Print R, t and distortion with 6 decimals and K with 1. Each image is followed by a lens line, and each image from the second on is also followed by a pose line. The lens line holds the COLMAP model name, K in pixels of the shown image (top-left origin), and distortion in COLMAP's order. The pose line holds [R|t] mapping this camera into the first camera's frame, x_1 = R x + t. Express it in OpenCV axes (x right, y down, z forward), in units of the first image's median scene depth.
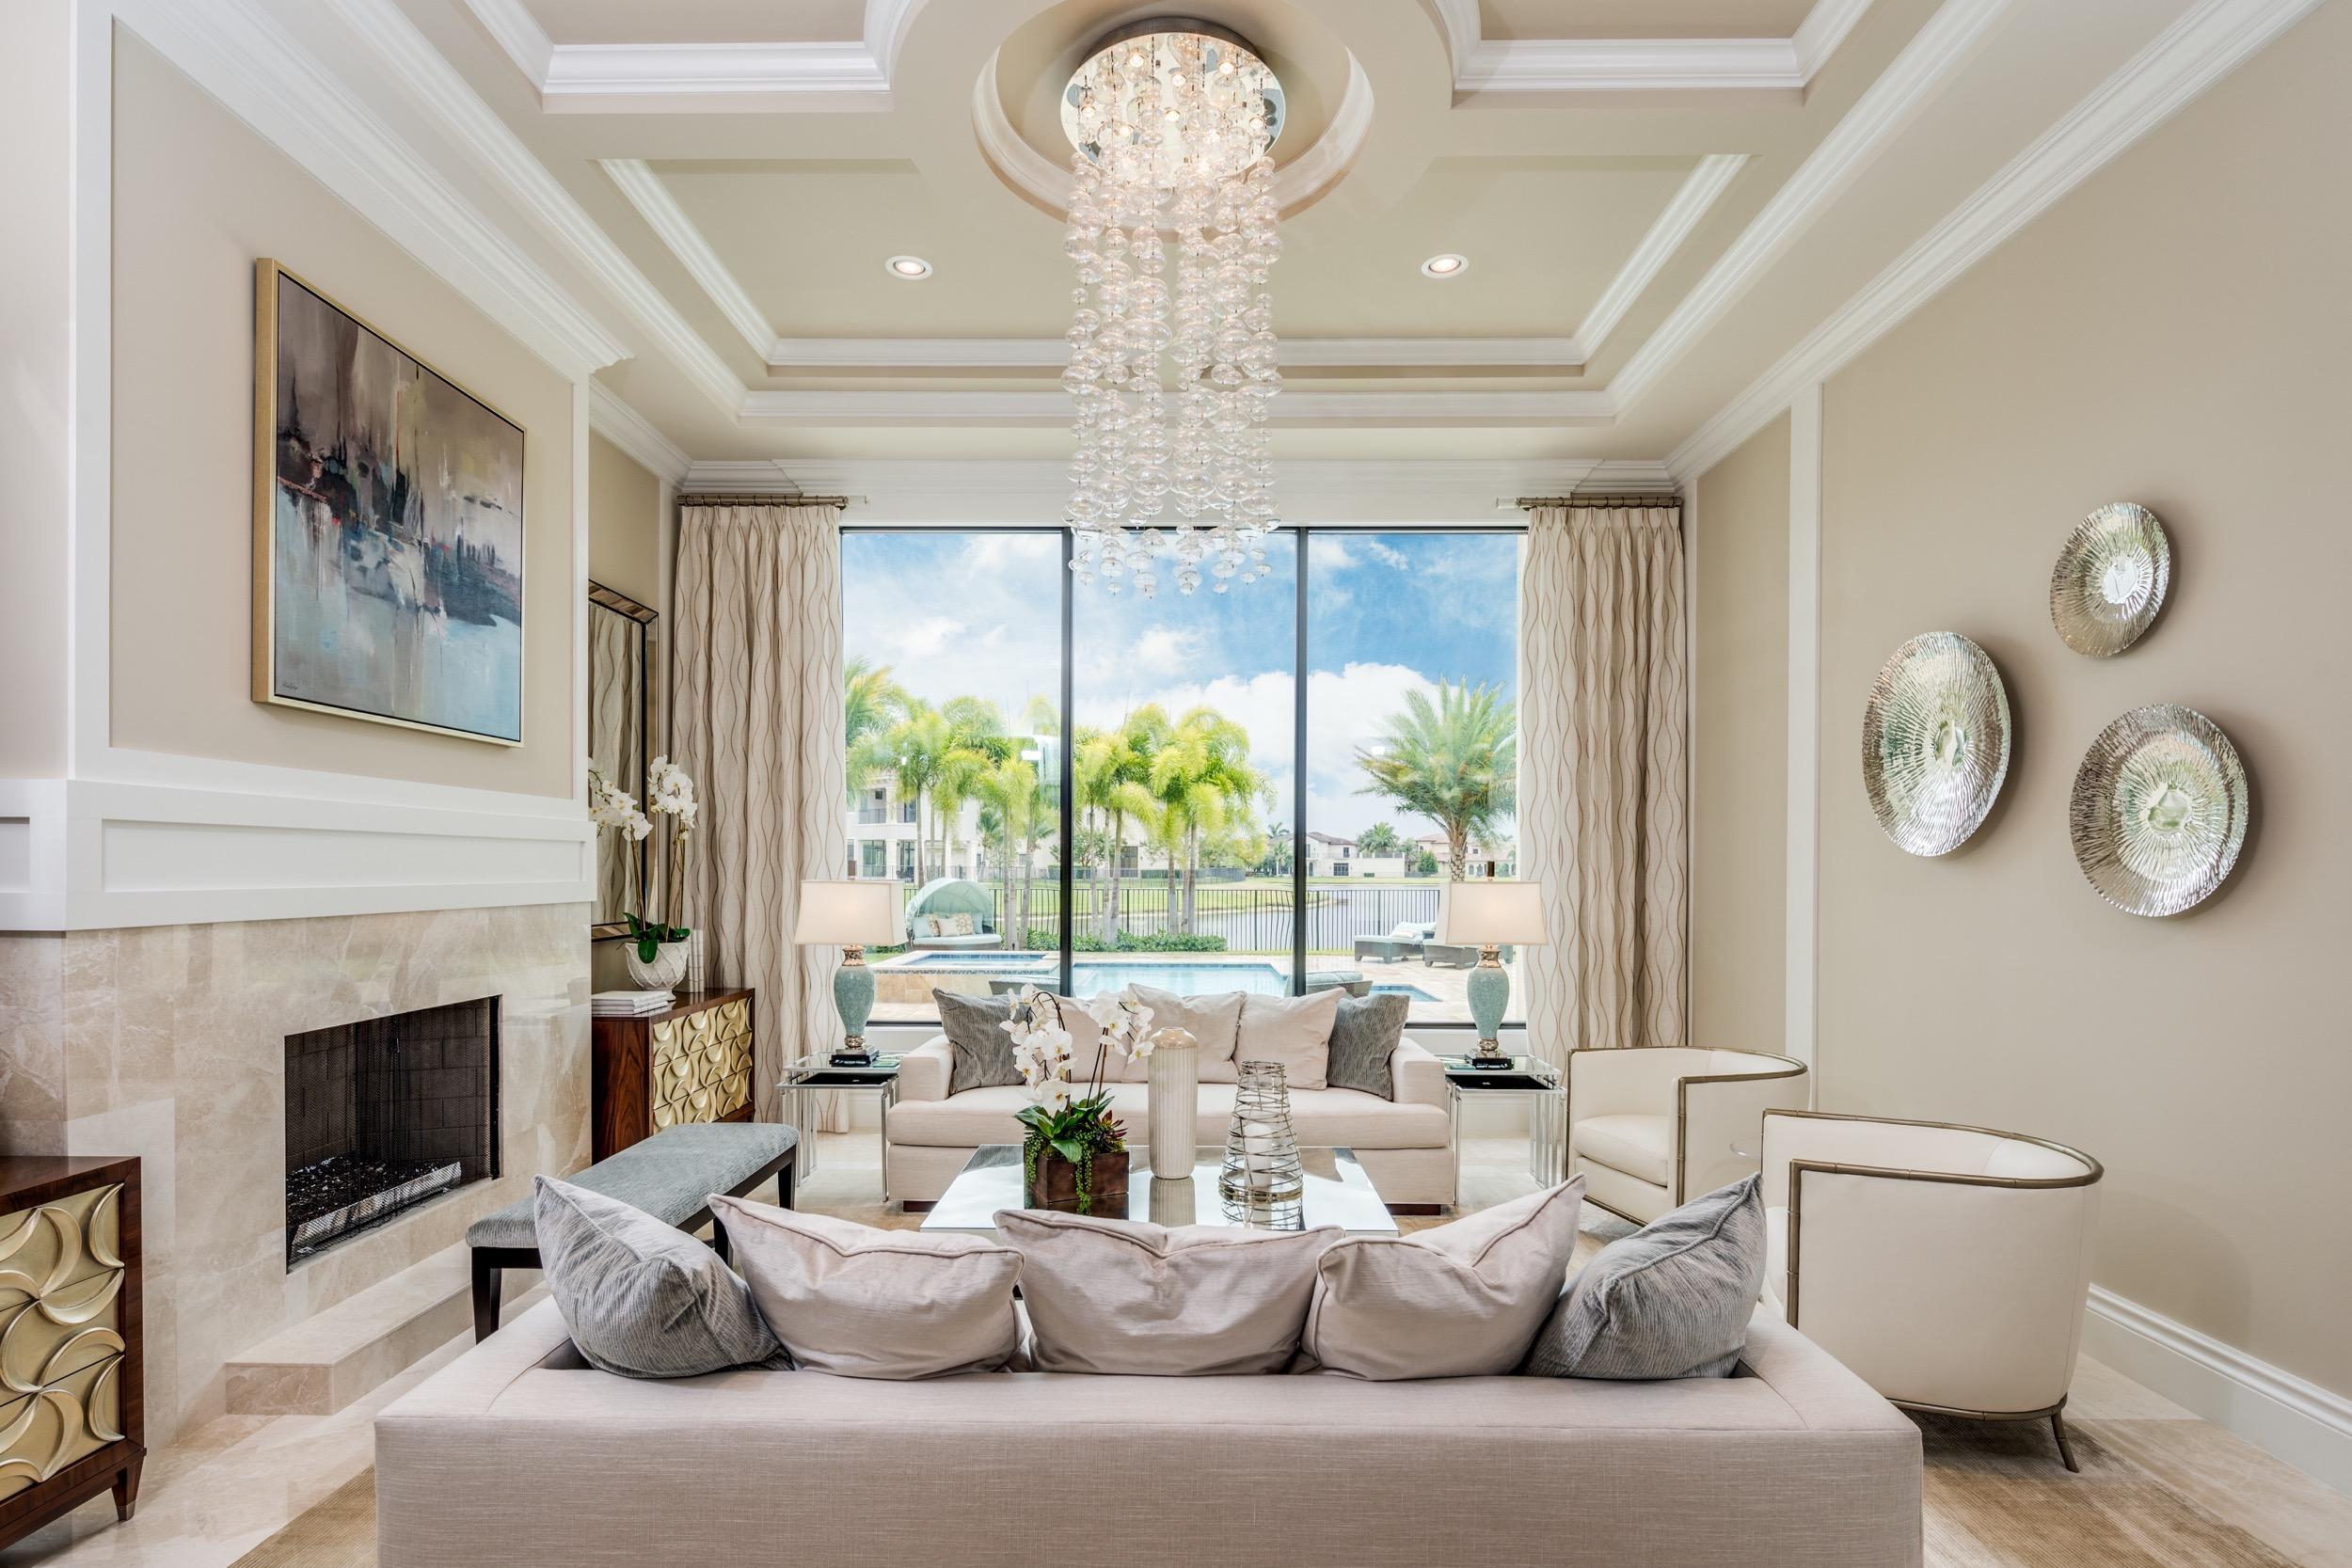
lens RADIAL K [[1137.3, 0, 1174.4], [0, 1137.3, 877.3], [0, 0, 1]] dist [0.002435, -0.000856]
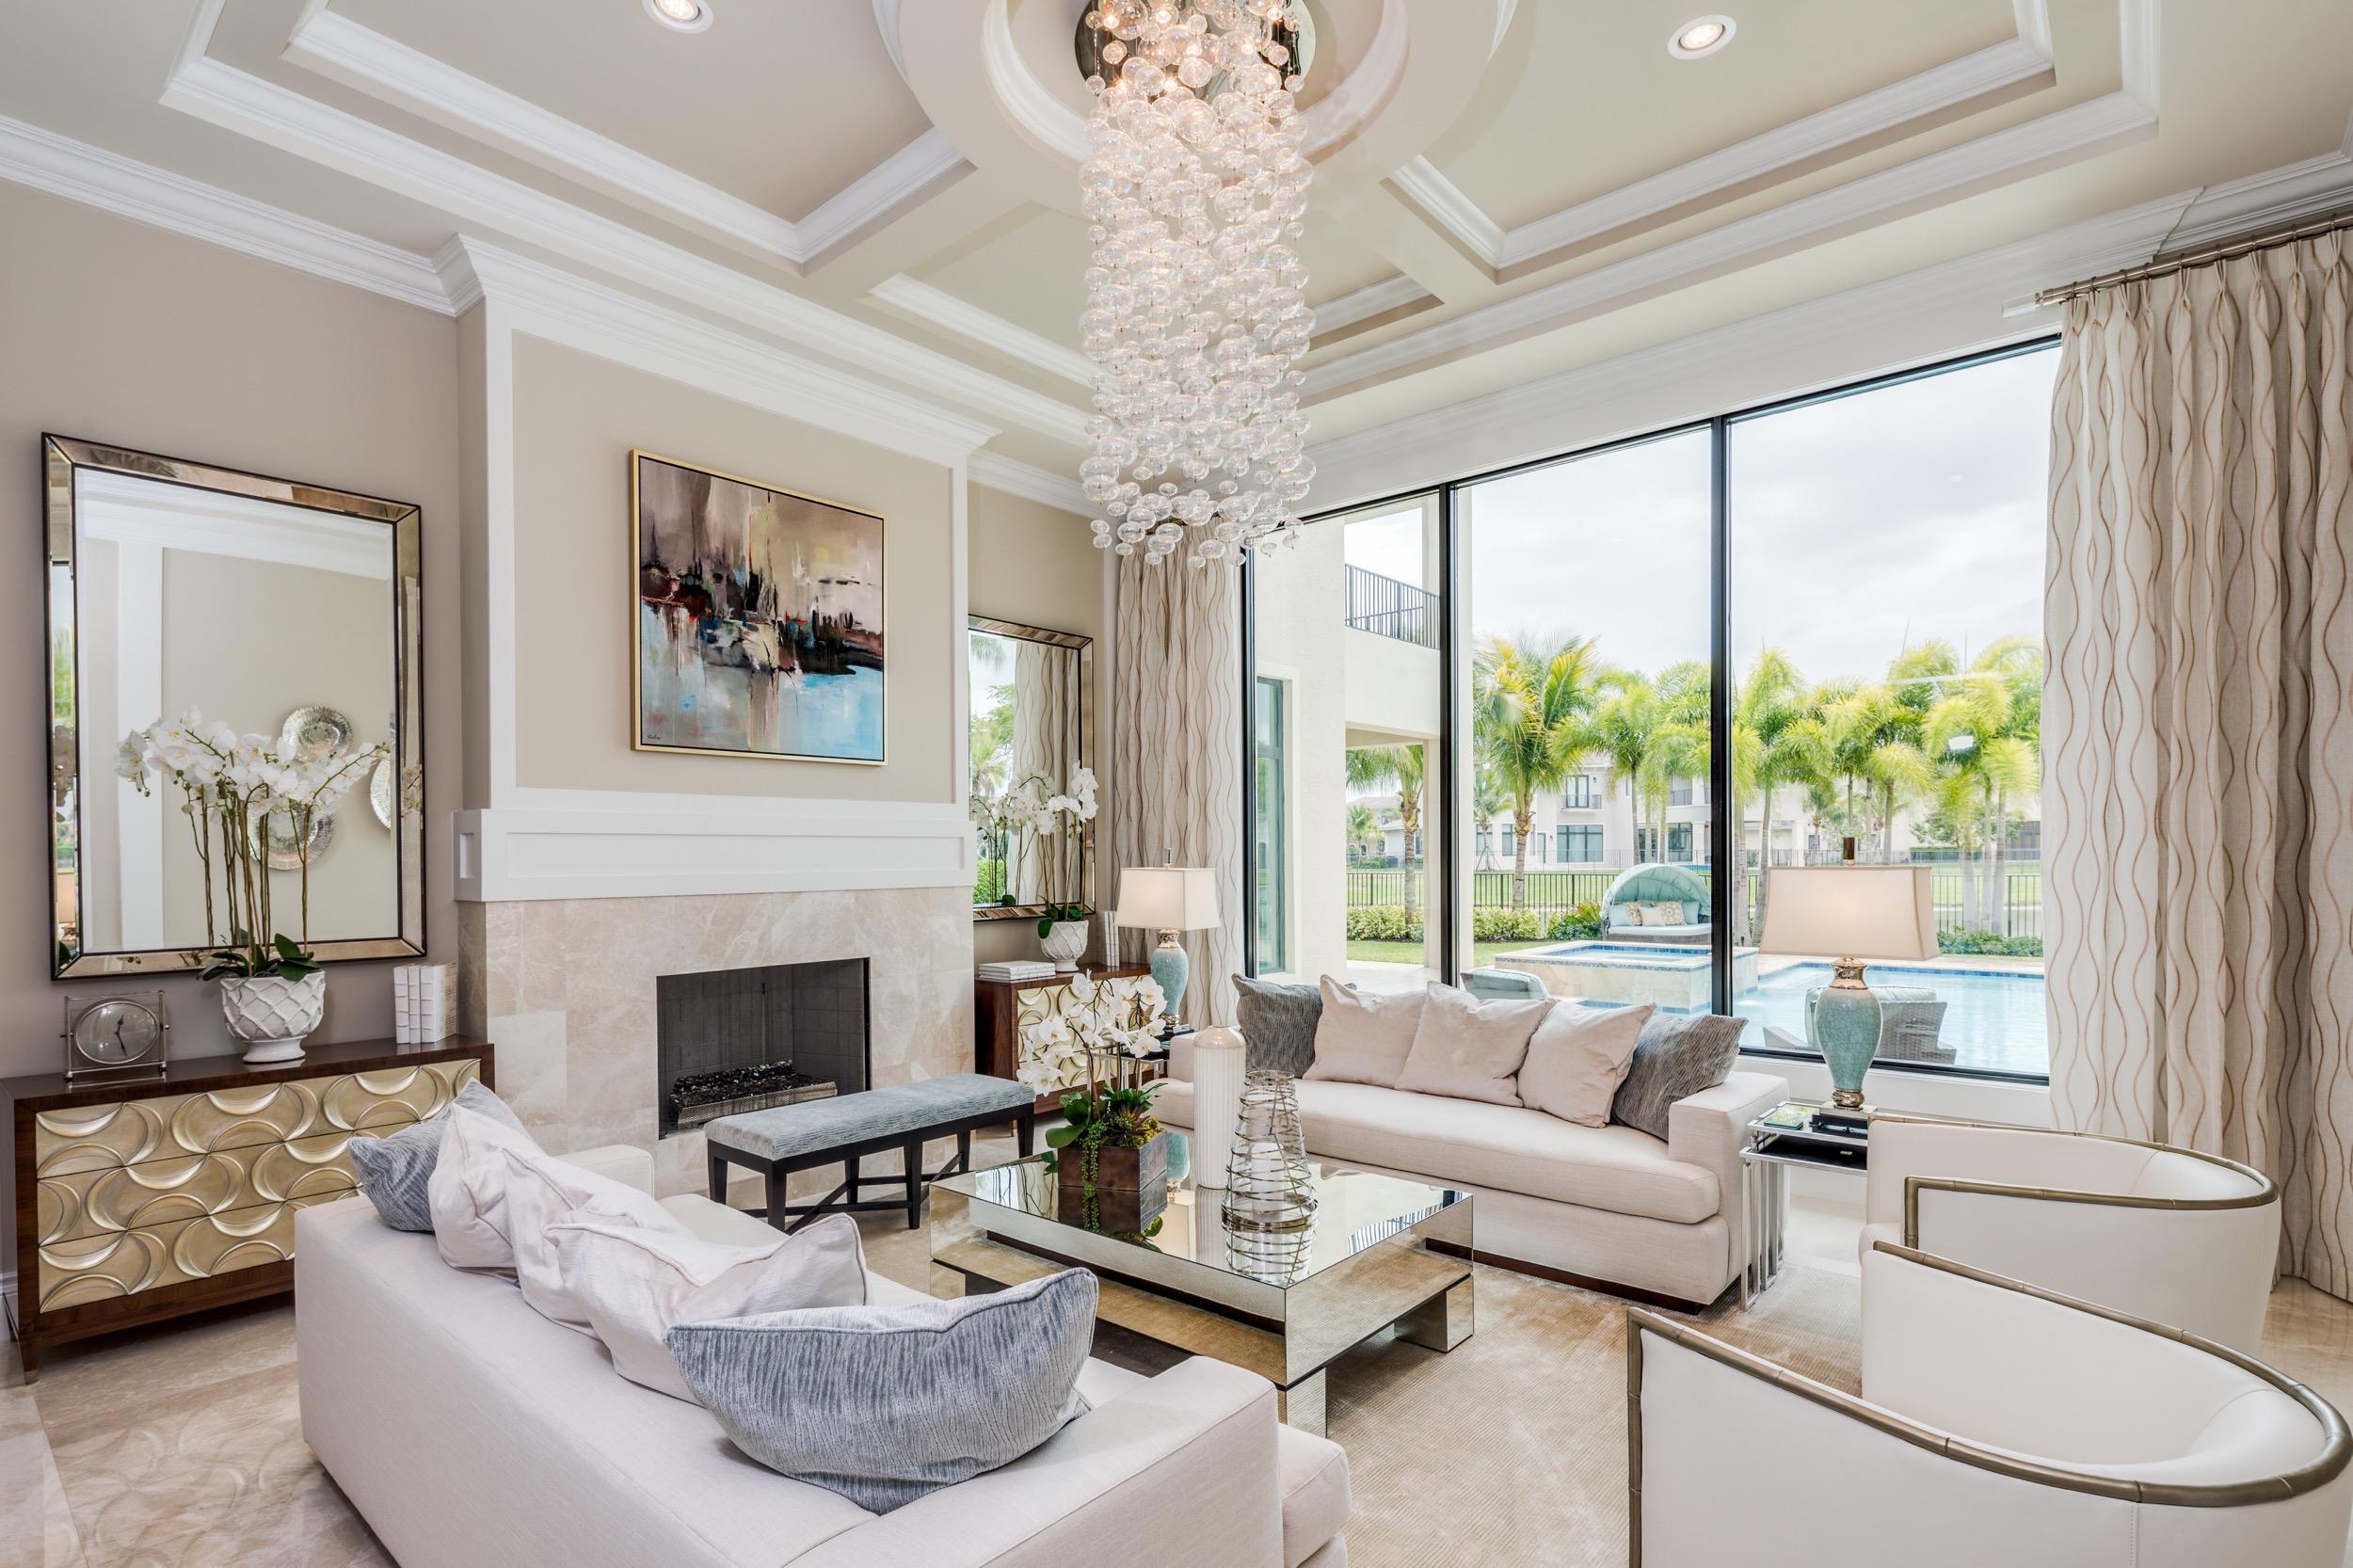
lens RADIAL K [[1137.9, 0, 1184.7], [0, 1137.9, 866.0], [0, 0, 1]] dist [0.002435, -0.000856]
pose [[0.765681, -0.005221, -0.643200, 0.582960], [0.006743, 0.999977, -0.000090, 0.001726], [0.643186, -0.004268, 0.765698, 0.270162]]
